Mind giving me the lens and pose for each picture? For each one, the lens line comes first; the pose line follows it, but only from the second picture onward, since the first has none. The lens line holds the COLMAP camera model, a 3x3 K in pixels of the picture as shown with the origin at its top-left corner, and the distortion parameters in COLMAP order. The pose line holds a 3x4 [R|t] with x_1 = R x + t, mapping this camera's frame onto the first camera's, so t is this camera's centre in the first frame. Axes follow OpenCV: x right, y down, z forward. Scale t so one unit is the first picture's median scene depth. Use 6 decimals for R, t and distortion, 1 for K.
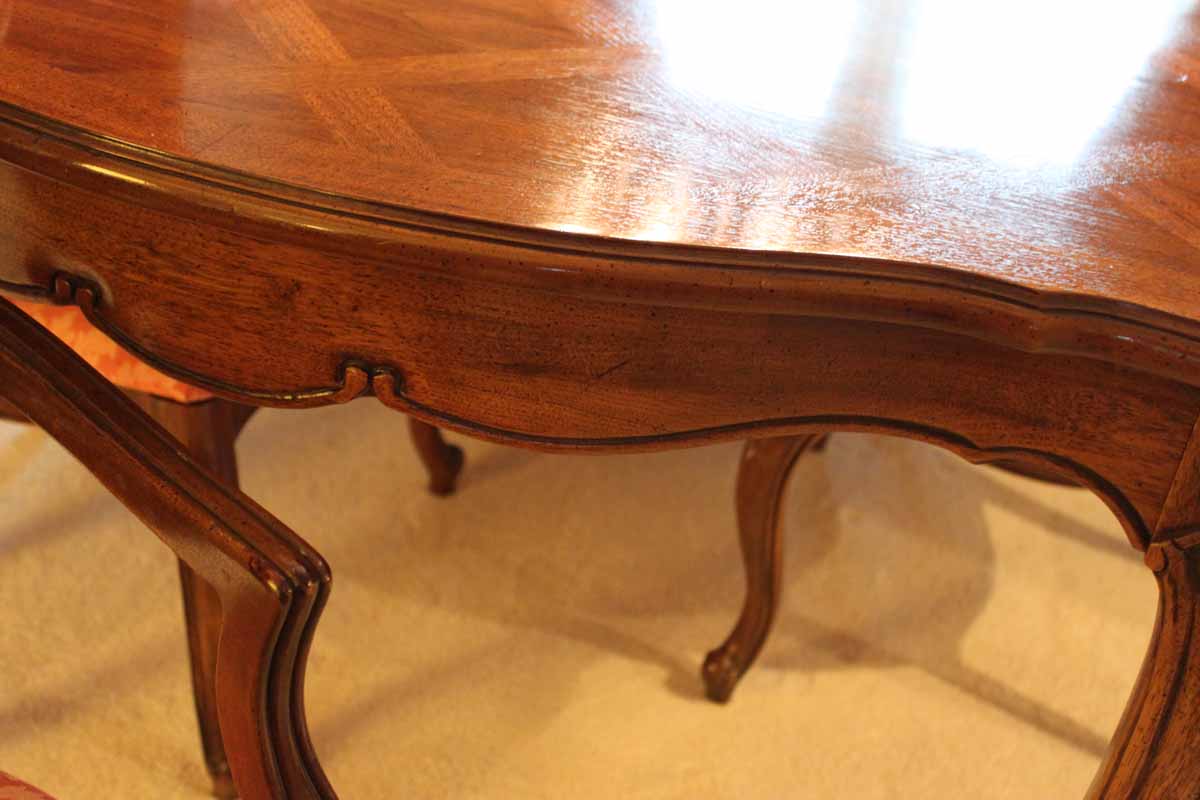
lens RADIAL K [[1446.5, 0, 599.9], [0, 1446.5, 395.6], [0, 0, 1]] dist [-0.014869, 0.000000]
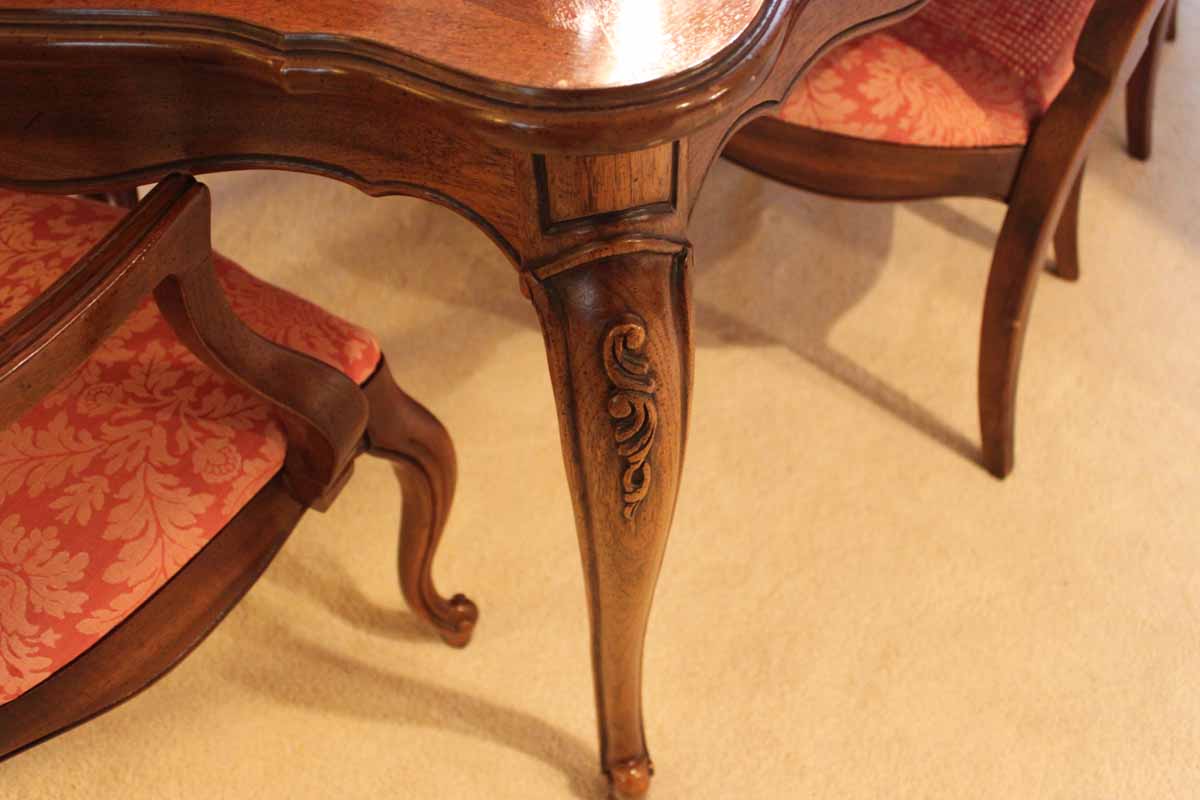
lens RADIAL K [[1102.5, 0, 598.8], [0, 1102.5, 401.1], [0, 0, 1]] dist [-0.075936, 0.000000]
pose [[0.975272, 0.040535, -0.217260, 0.271129], [0.017581, 0.965692, 0.259093, -0.005927], [0.220309, -0.256506, 0.941100, 0.107688]]
